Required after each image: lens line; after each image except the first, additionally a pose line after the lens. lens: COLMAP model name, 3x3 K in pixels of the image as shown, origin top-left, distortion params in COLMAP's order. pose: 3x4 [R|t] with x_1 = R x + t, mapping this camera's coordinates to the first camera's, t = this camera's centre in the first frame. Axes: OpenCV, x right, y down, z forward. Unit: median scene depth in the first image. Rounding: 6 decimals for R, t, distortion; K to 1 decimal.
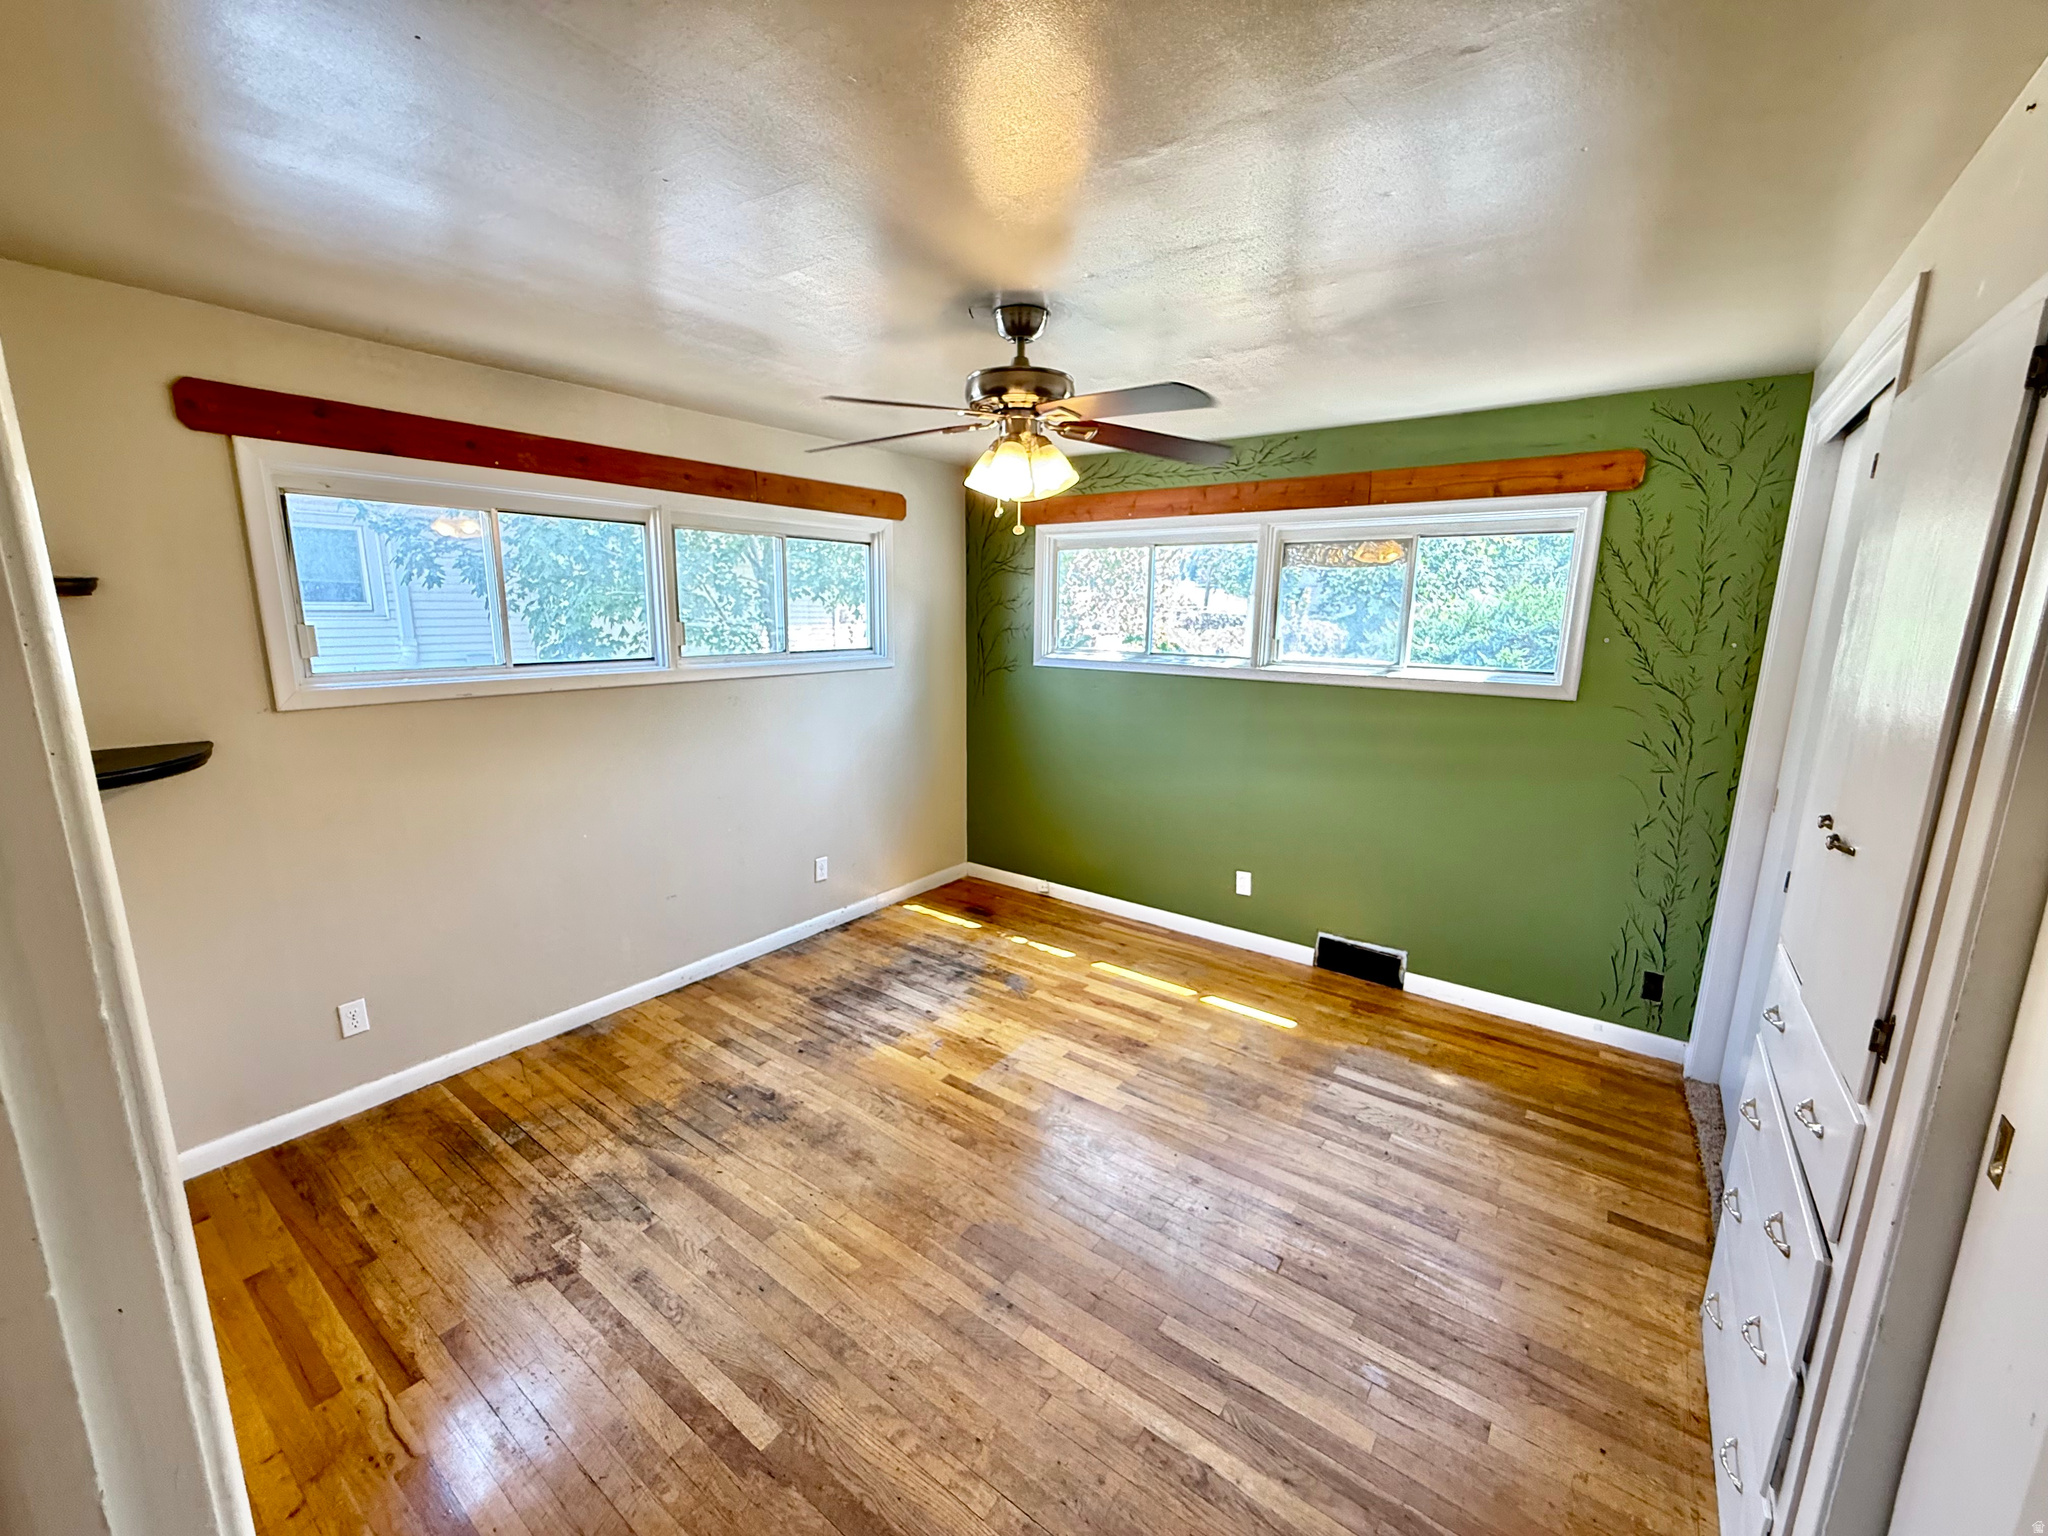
lens RADIAL K [[822.0, 0, 1021.8], [0, 822.0, 768.4], [0, 0, 1]] dist [0.002645, -0.000004]
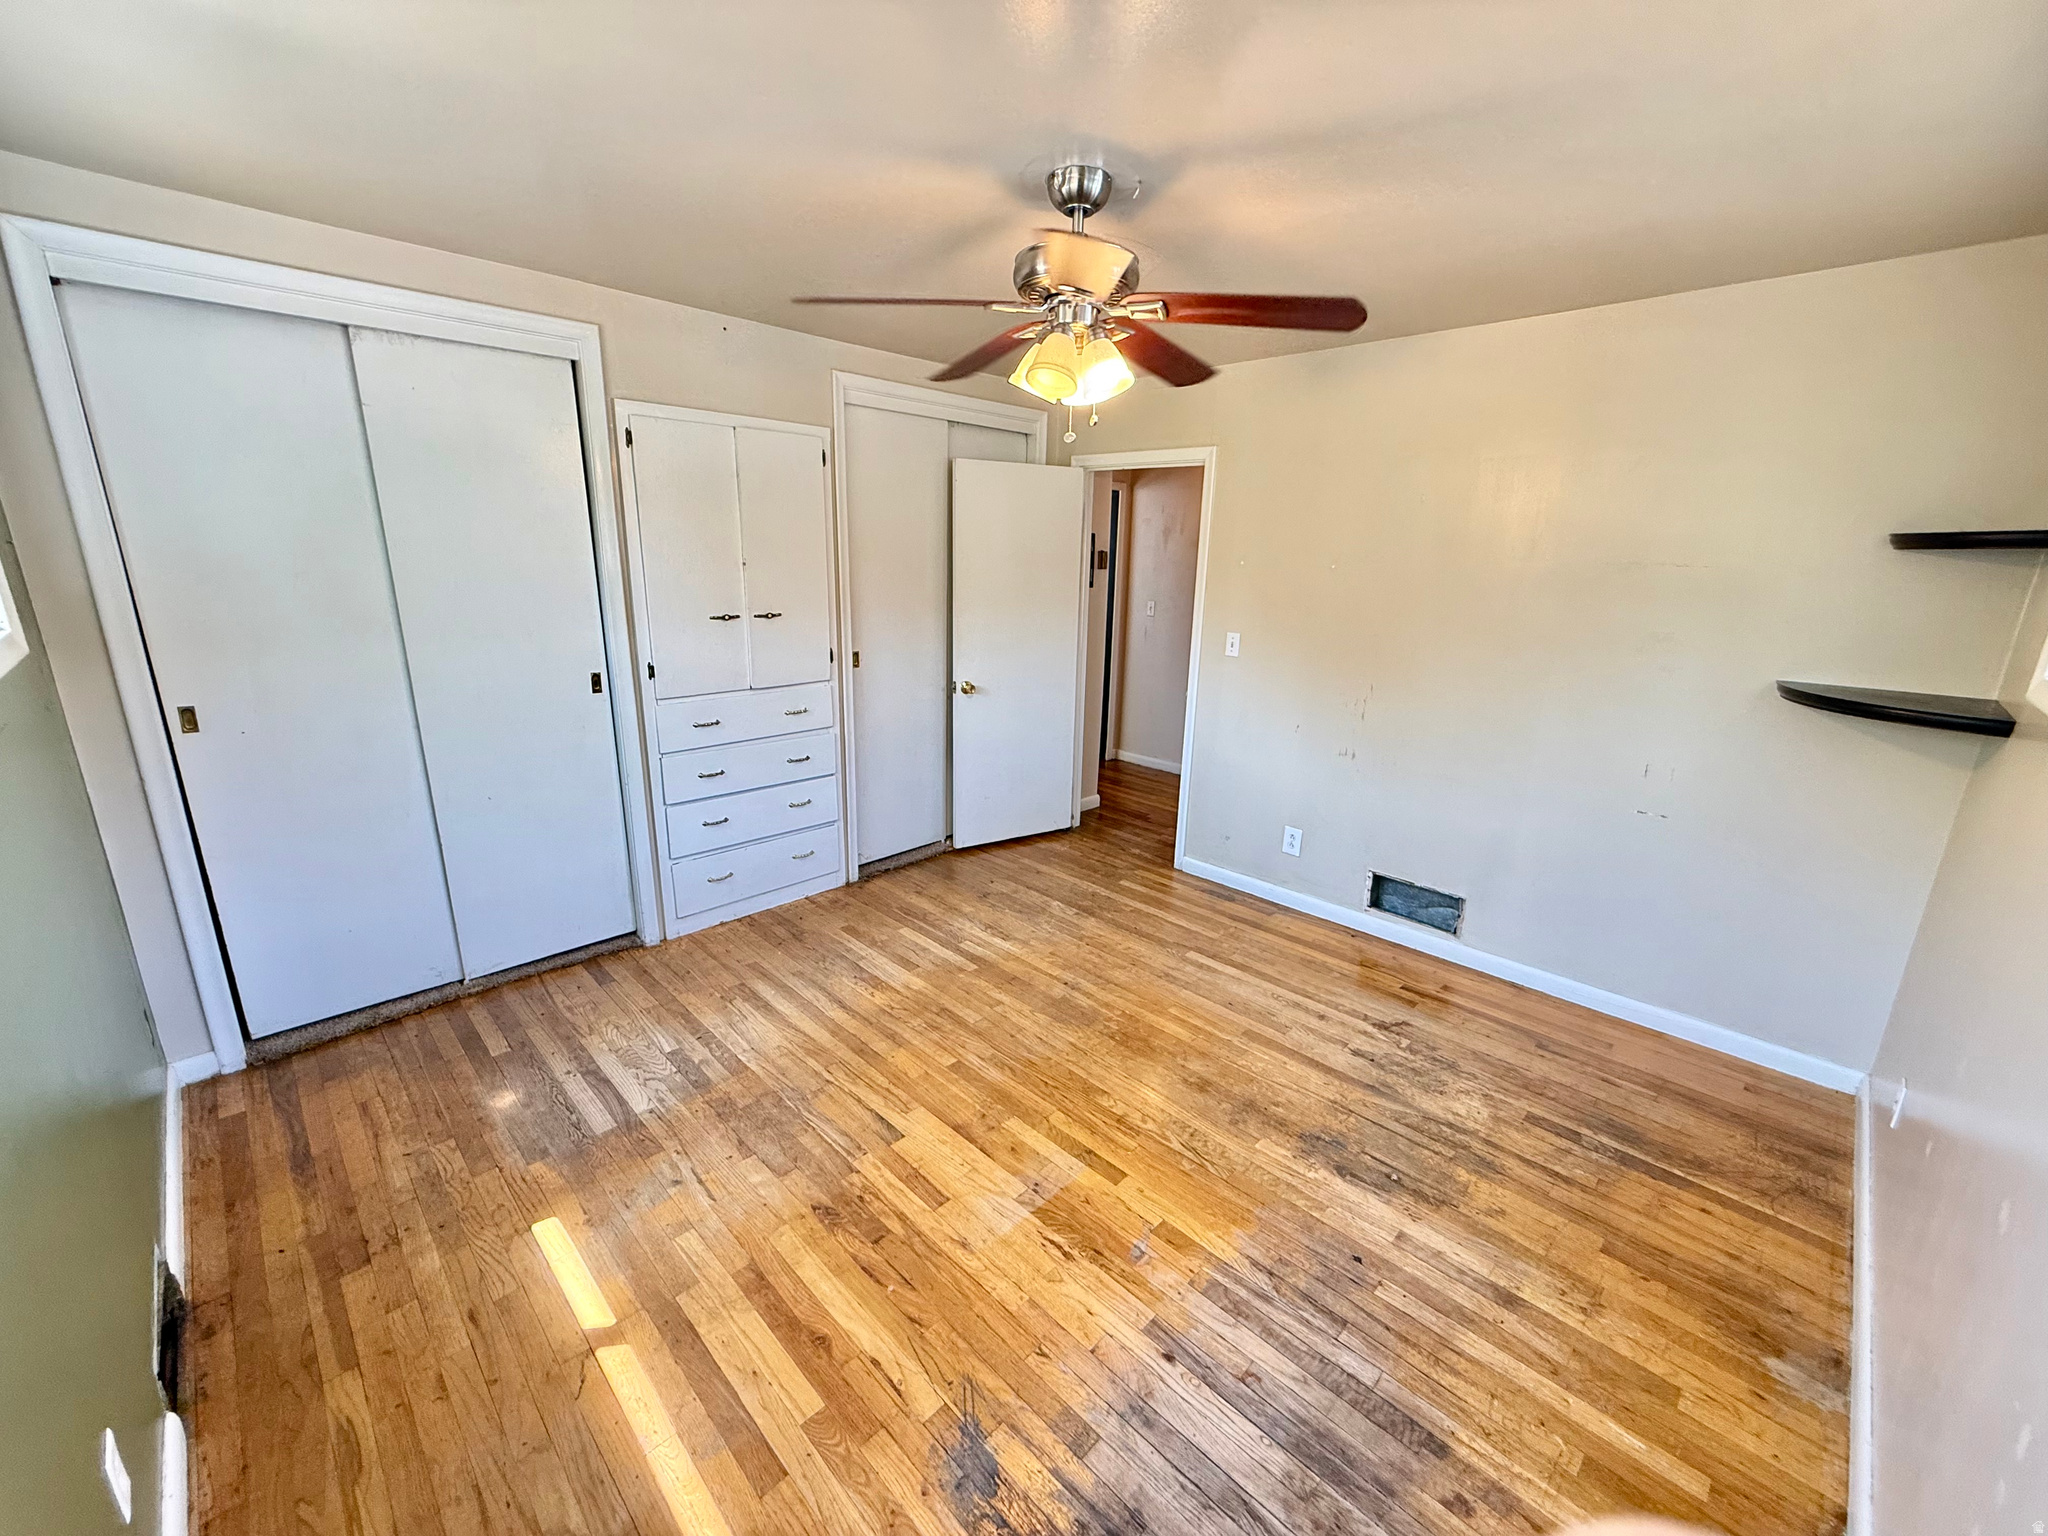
lens RADIAL K [[822.0, 0, 1024.2], [0, 822.0, 770.9], [0, 0, 1]] dist [0.002645, -0.000004]
pose [[-0.988415, -0.073251, 0.132928, -0.081039], [-0.006077, 0.894222, 0.447583, -0.291839], [-0.151653, 0.441590, -0.884307, 1.565115]]
